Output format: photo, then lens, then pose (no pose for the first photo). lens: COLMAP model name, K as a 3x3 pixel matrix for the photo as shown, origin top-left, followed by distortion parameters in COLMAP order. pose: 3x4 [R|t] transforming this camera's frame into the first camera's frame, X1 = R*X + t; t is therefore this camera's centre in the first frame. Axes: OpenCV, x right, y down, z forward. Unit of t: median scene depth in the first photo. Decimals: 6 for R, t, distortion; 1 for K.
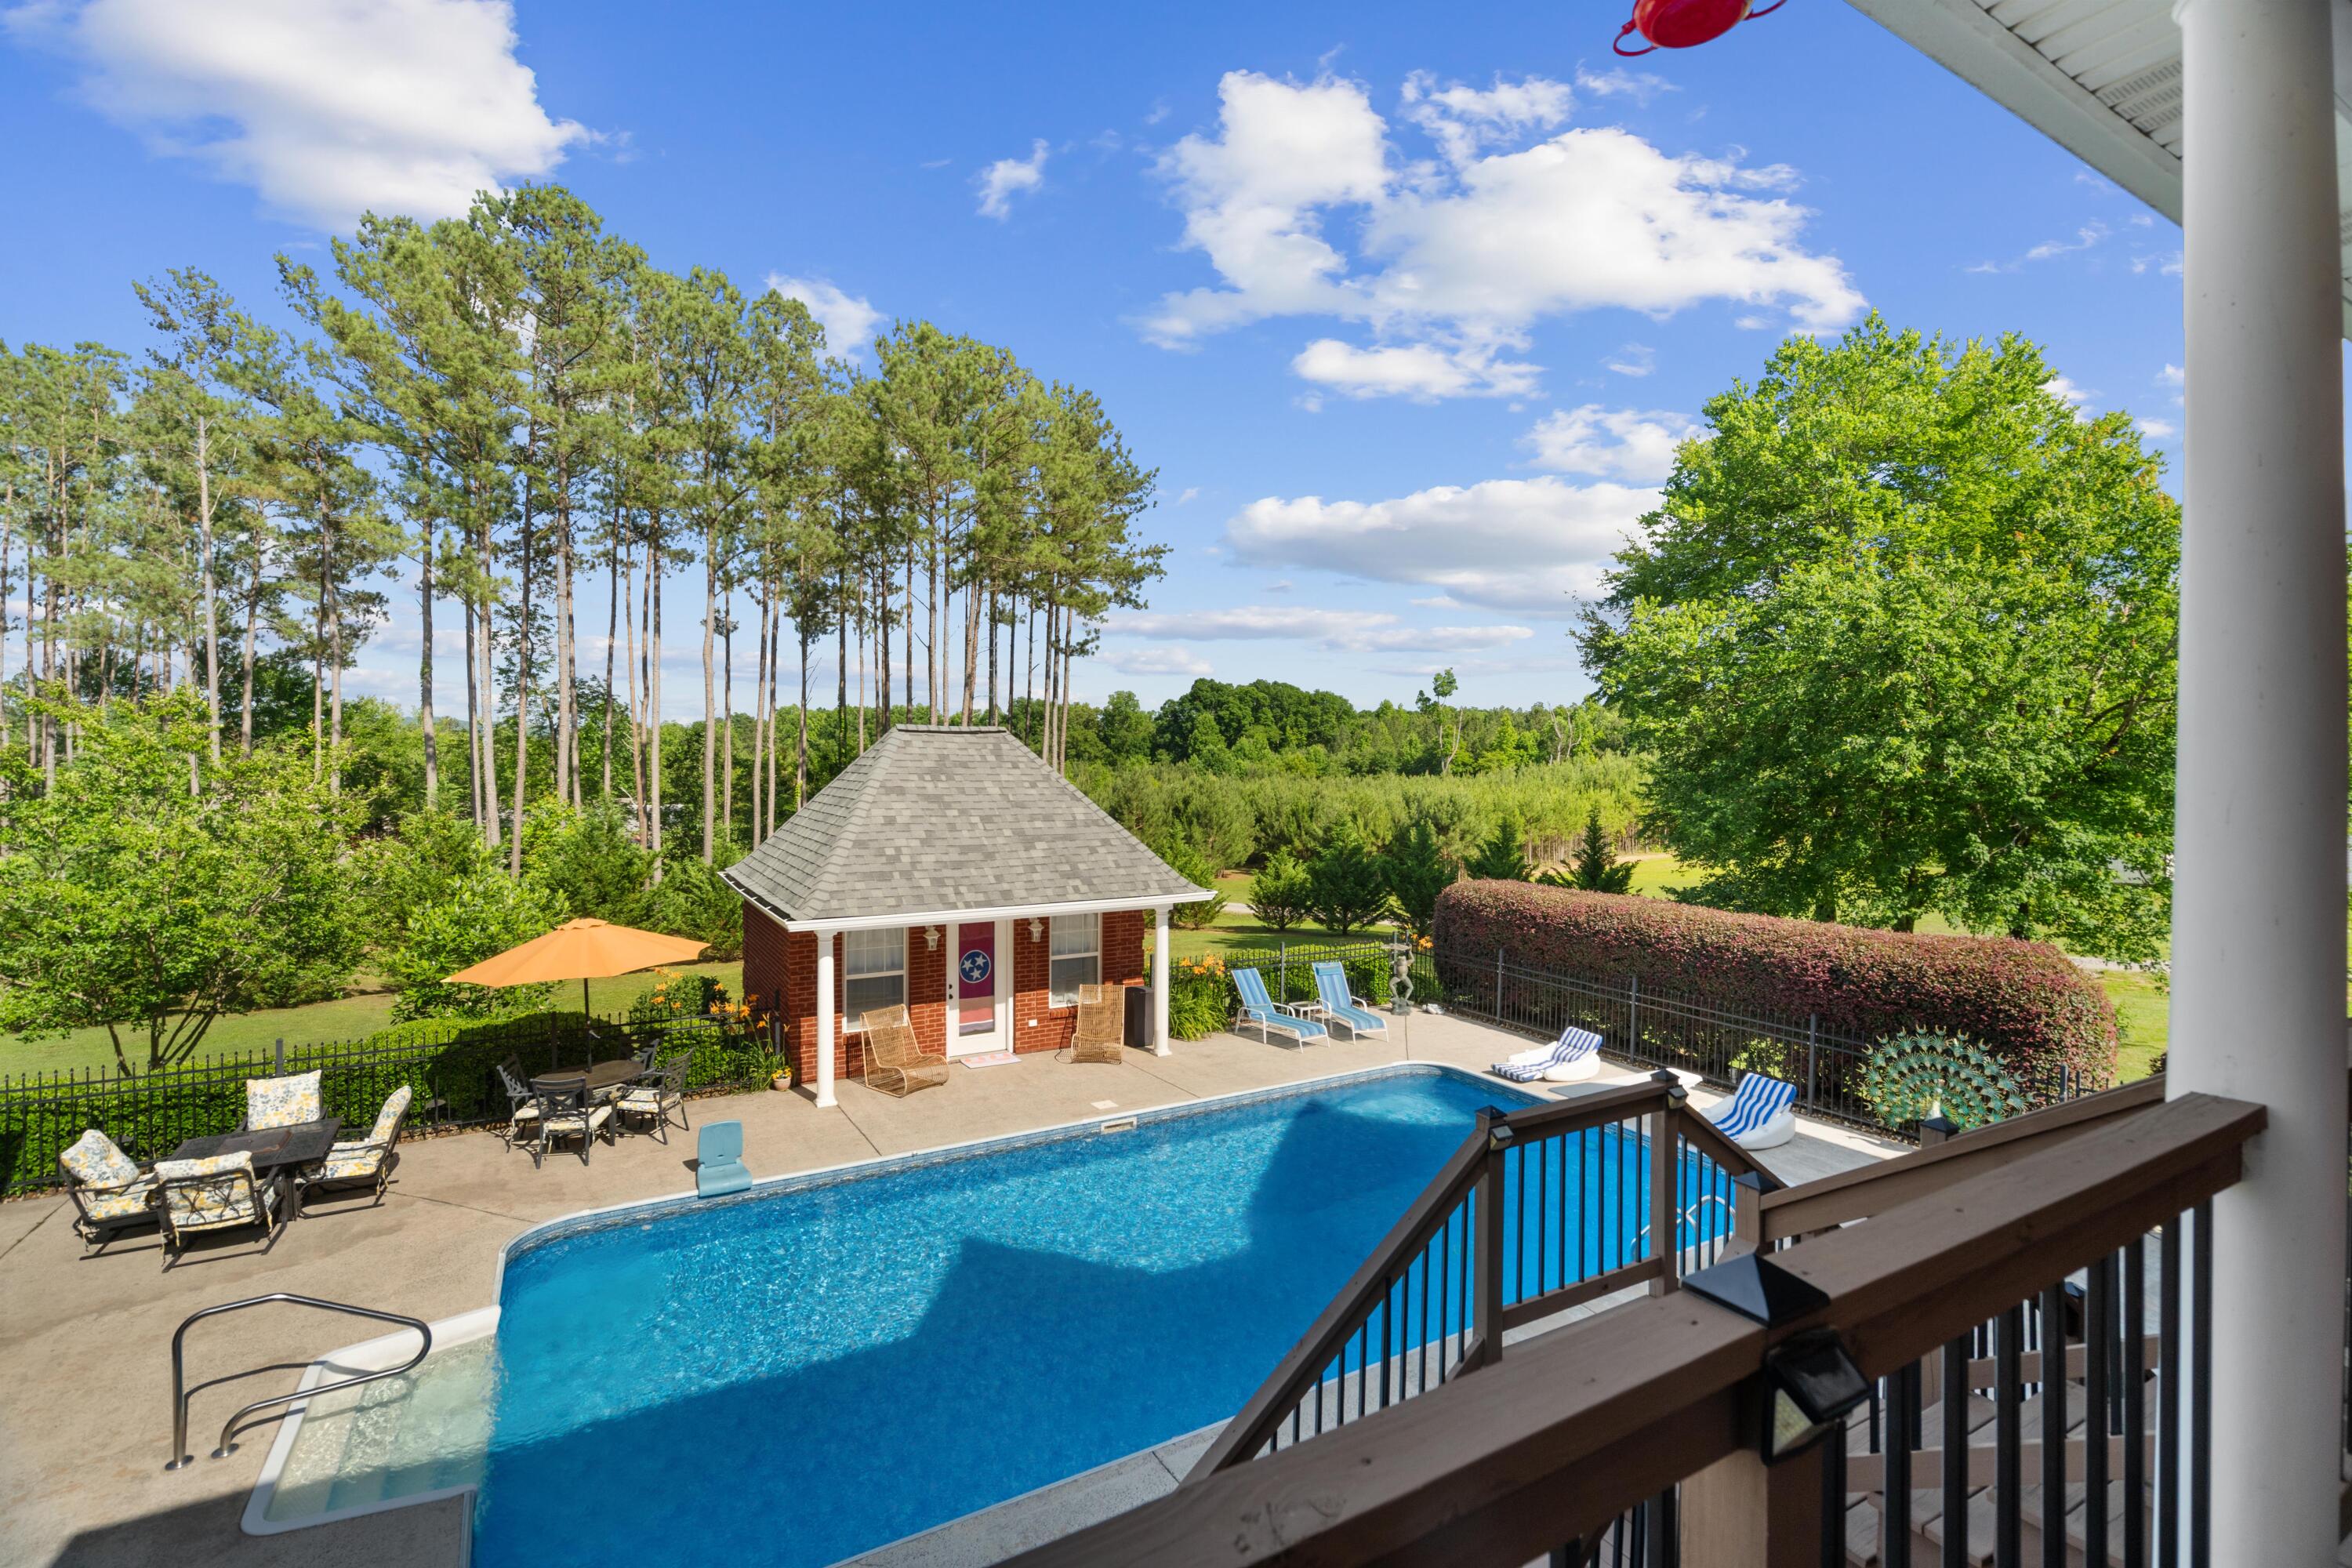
lens RADIAL K [[1058.7, 0, 1175.0], [0, 1058.7, 773.8], [0, 0, 1]] dist [-0.000185, -0.000231]
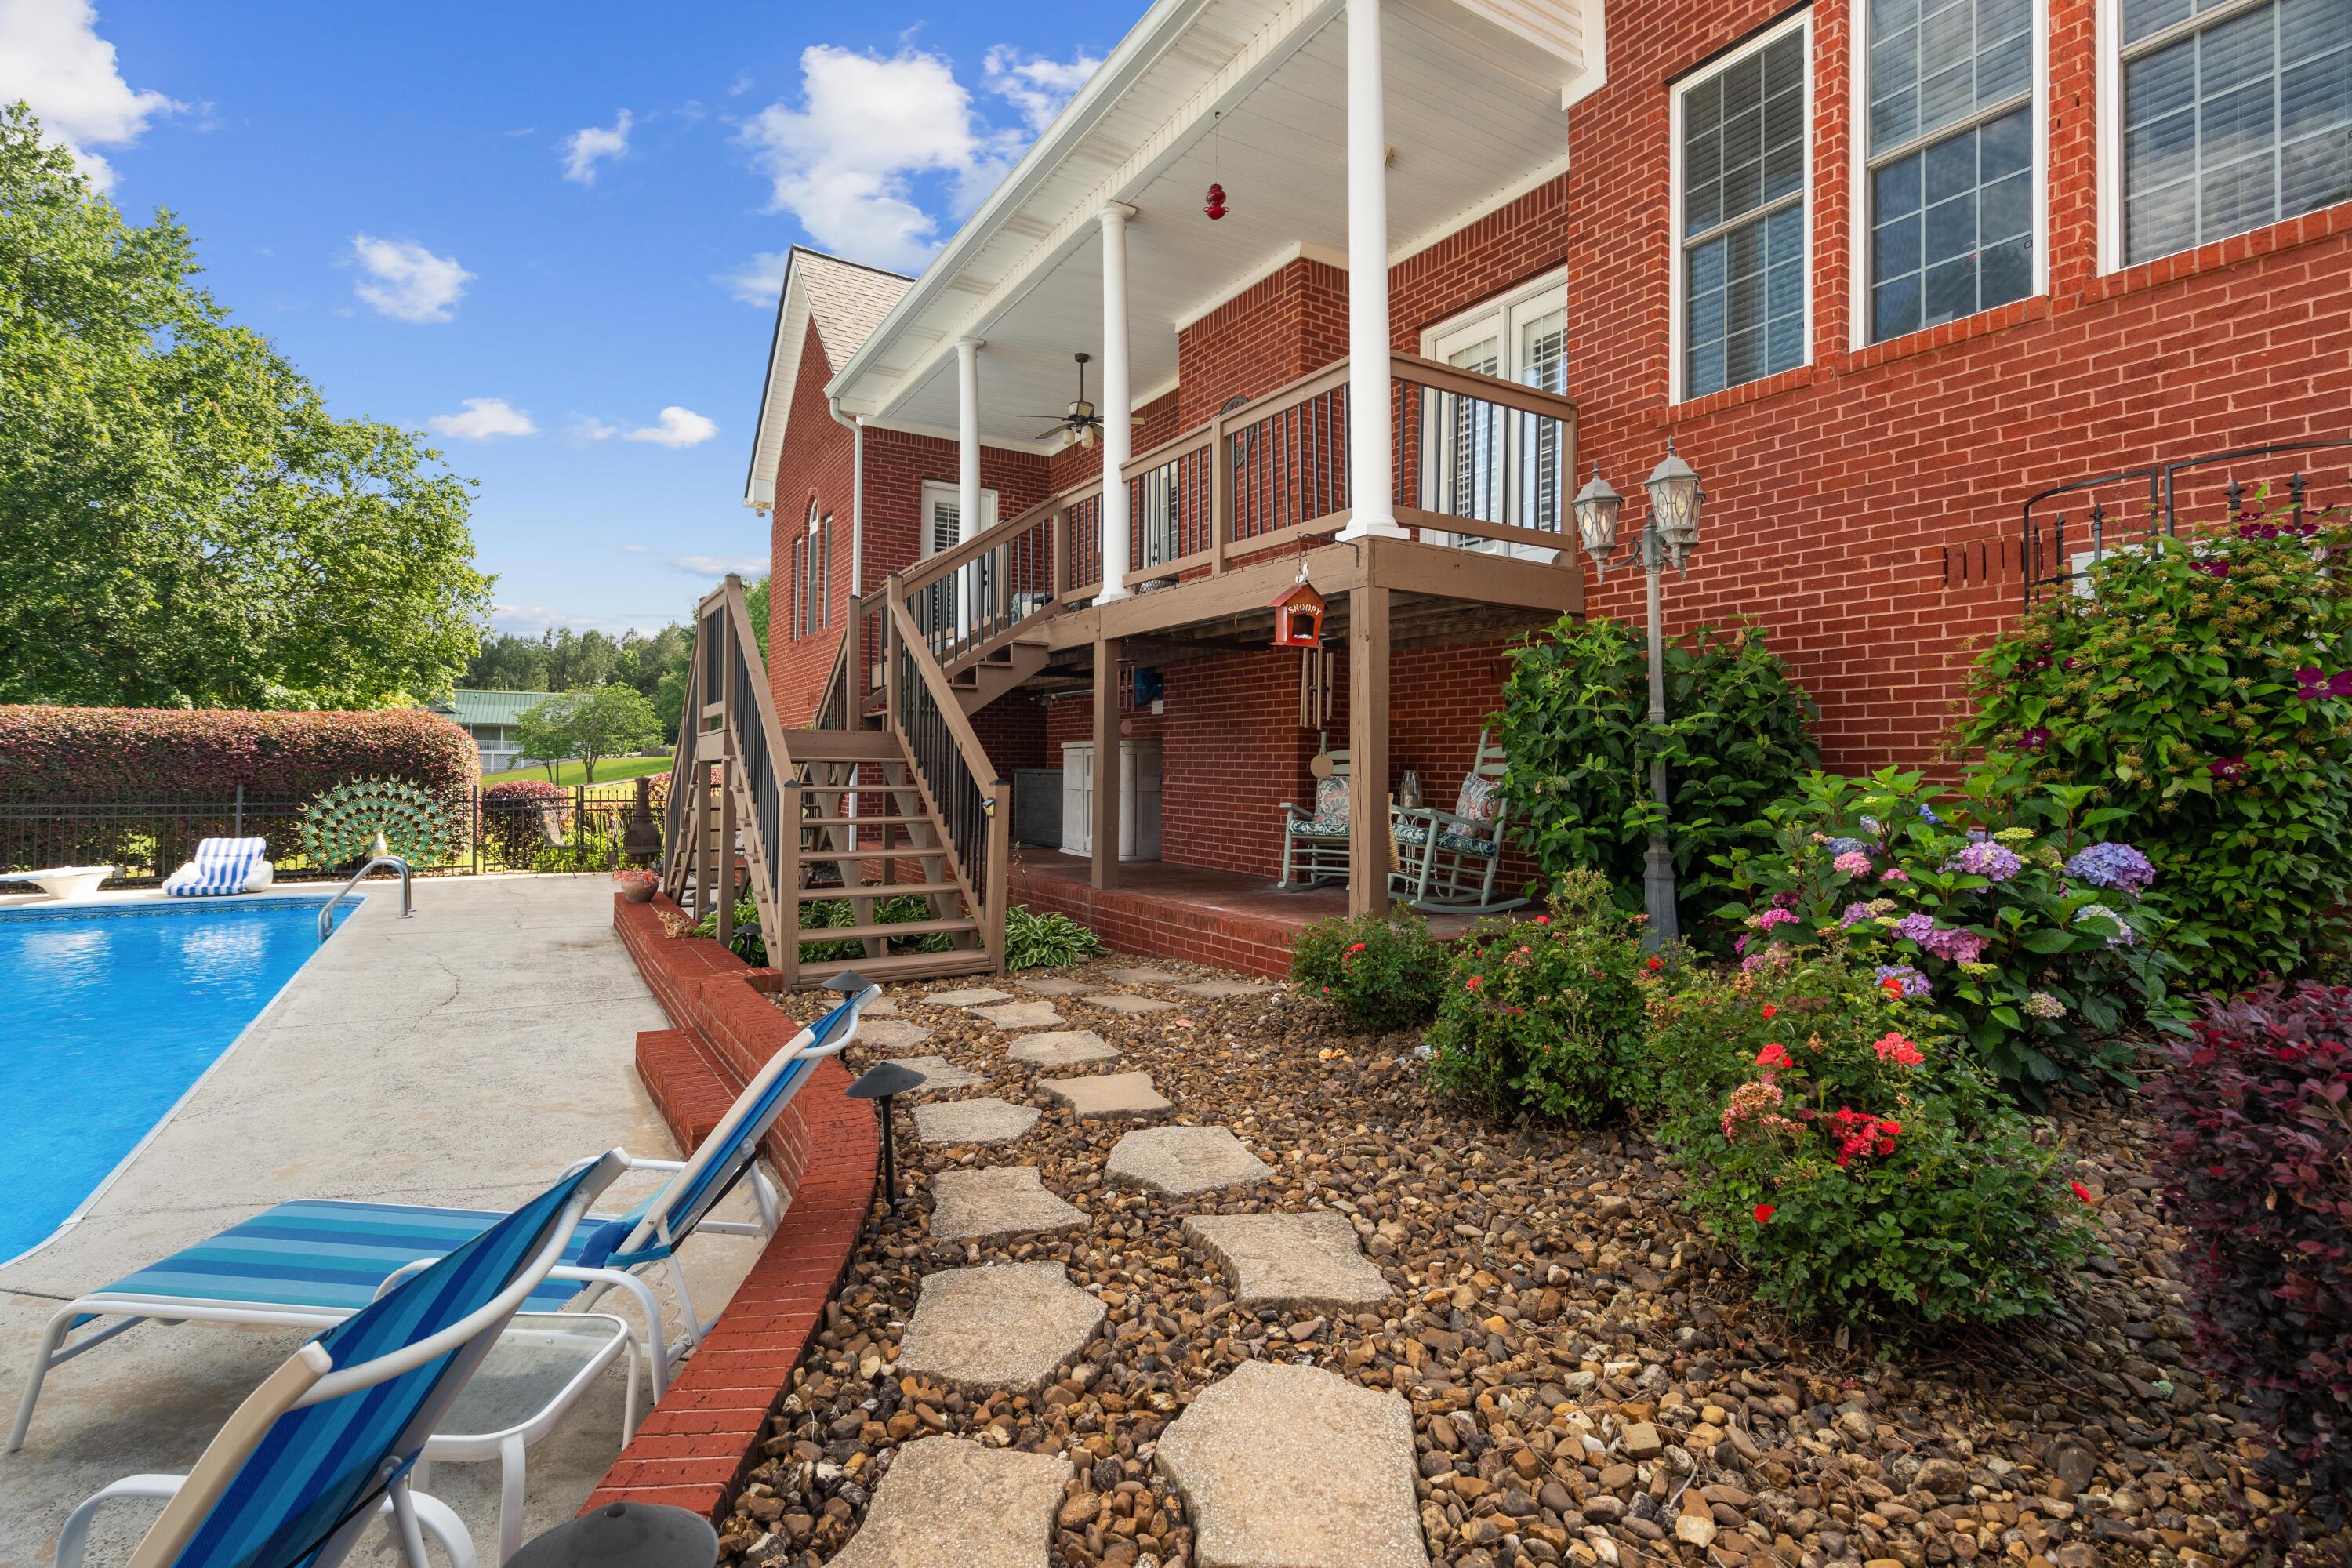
lens RADIAL K [[1071.7, 0, 1178.8], [0, 1071.7, 735.4], [0, 0, 1]] dist [-0.002970, -0.000892]
pose [[-0.039841, 0.024835, 0.998897, -0.206806], [0.003549, 0.999688, -0.024713, 0.091760], [-0.999200, 0.002560, -0.039916, 0.058512]]
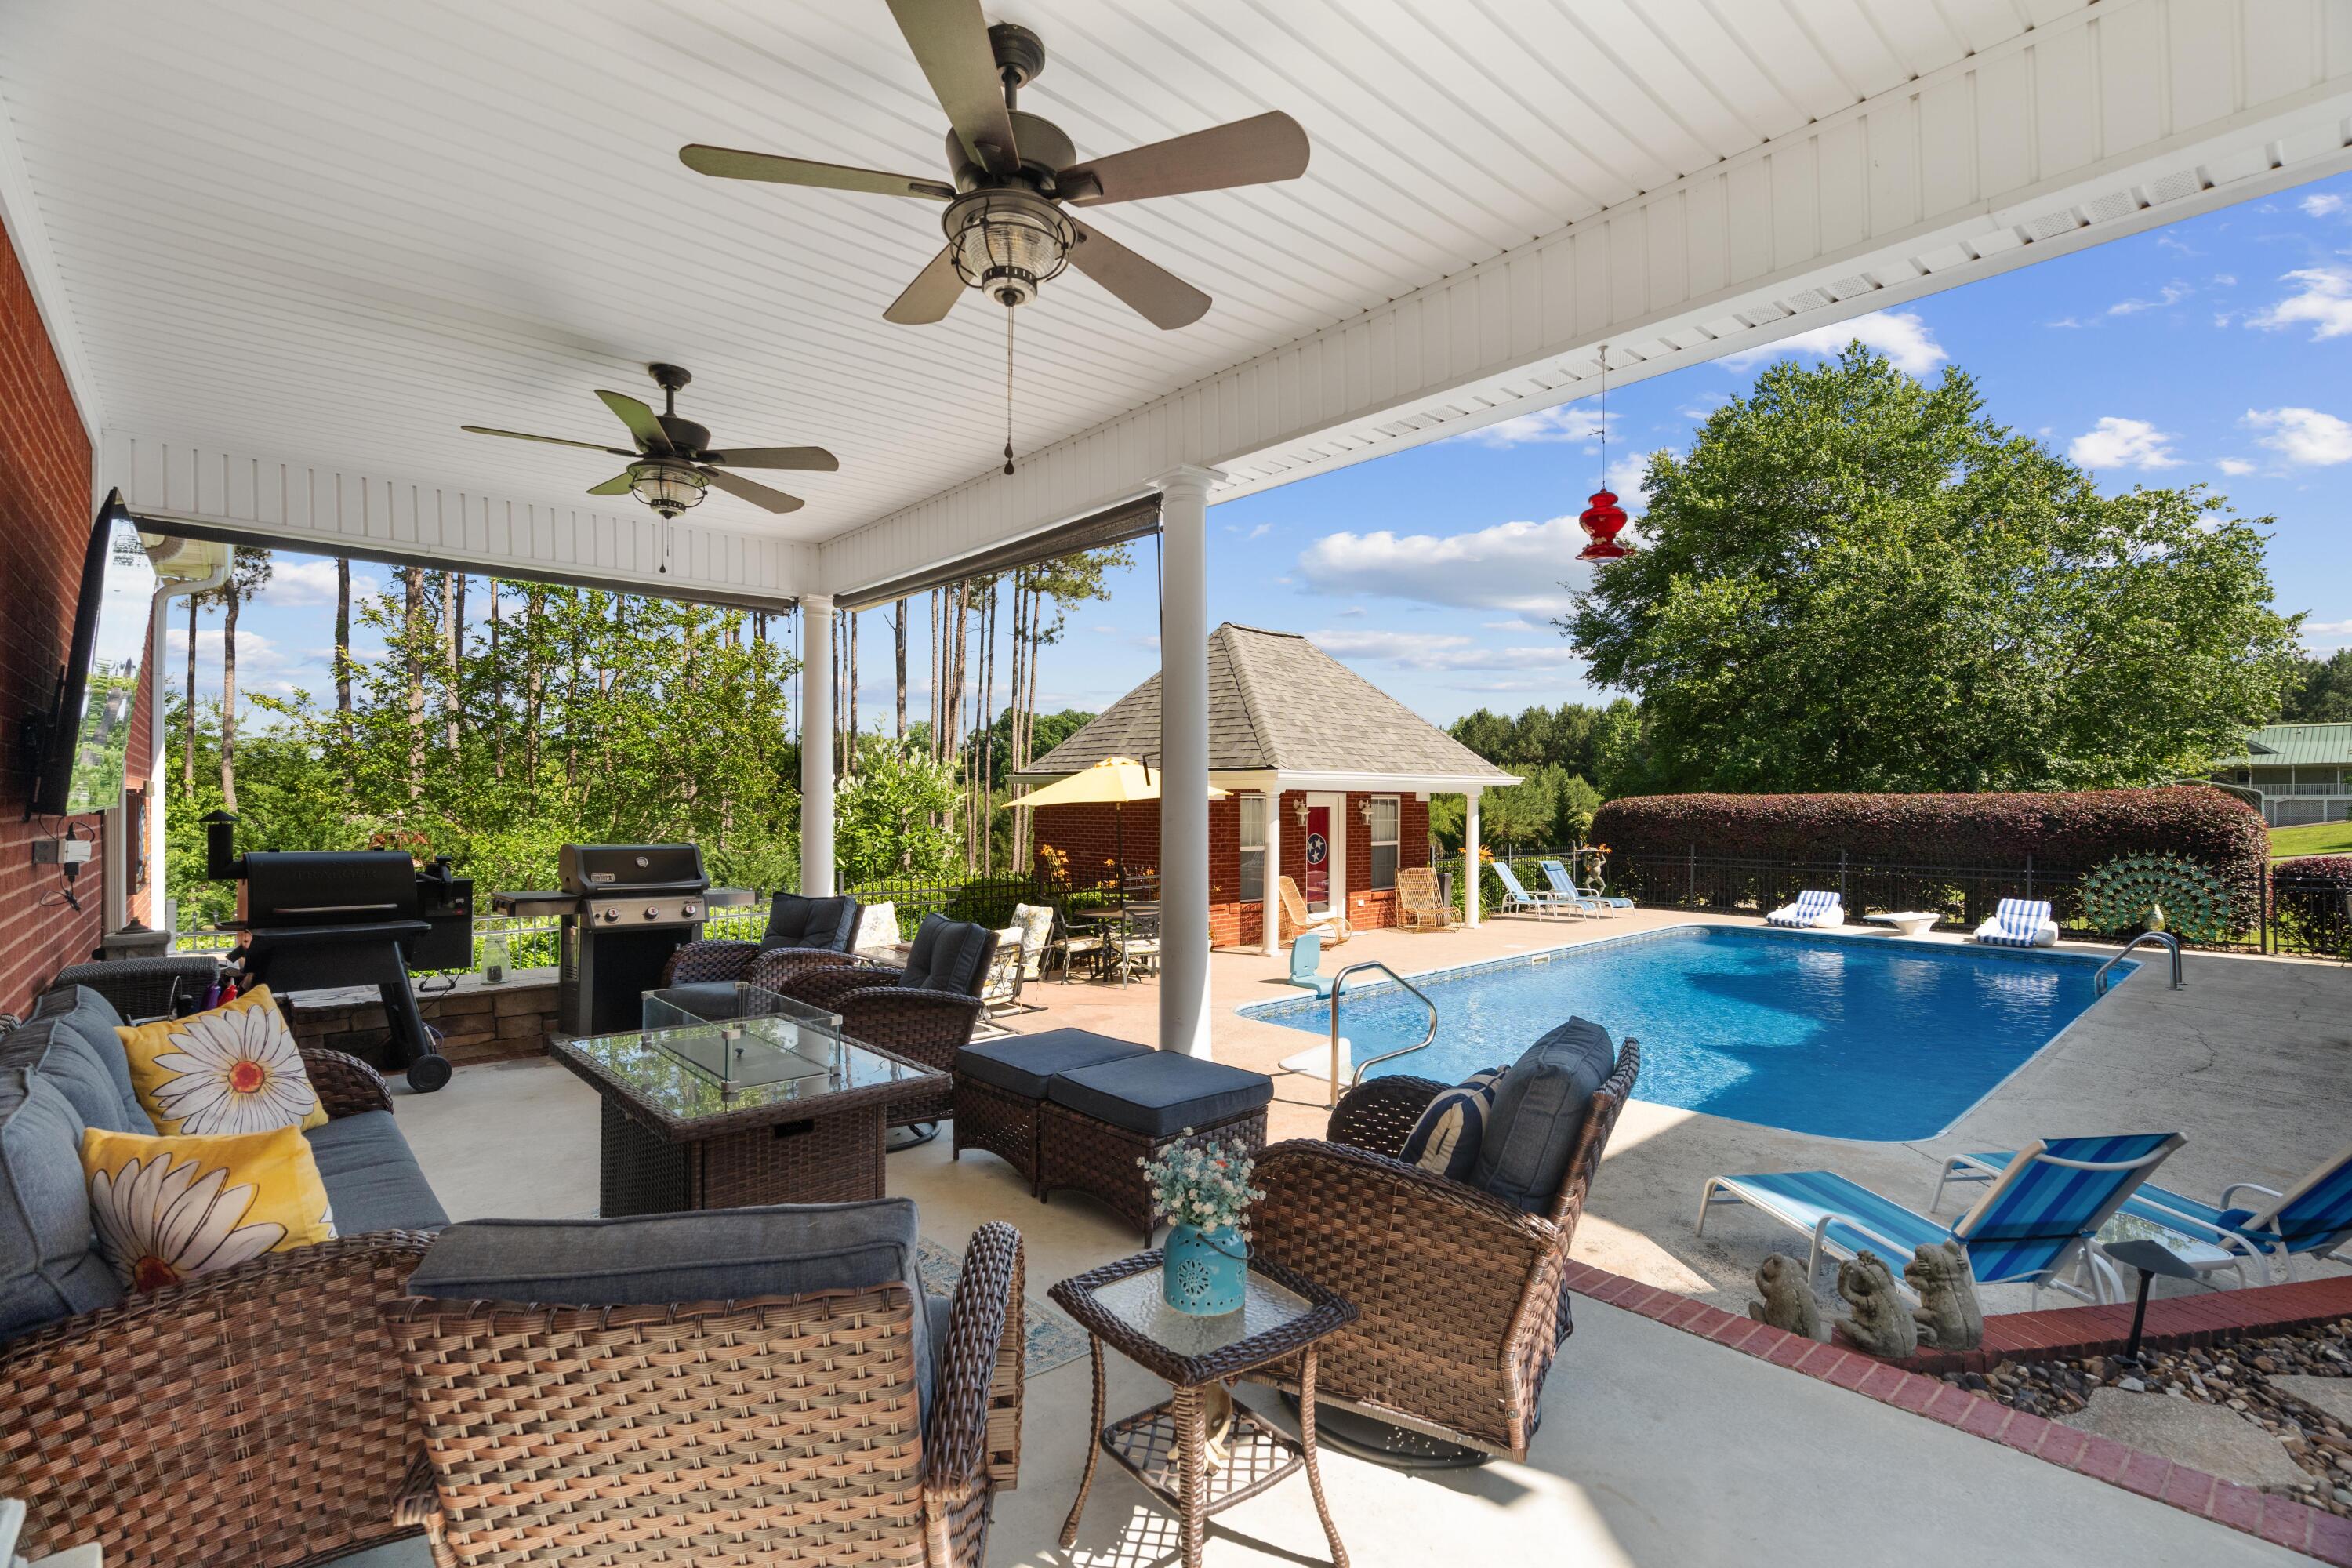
lens RADIAL K [[1063.9, 0, 1169.1], [0, 1063.9, 802.8], [0, 0, 1]] dist [0.000644, -0.000320]
pose [[0.978278, -0.005382, 0.207228, -0.284704], [0.007543, 0.999925, -0.009638, 0.074745], [-0.207161, 0.010992, 0.978245, -0.006699]]
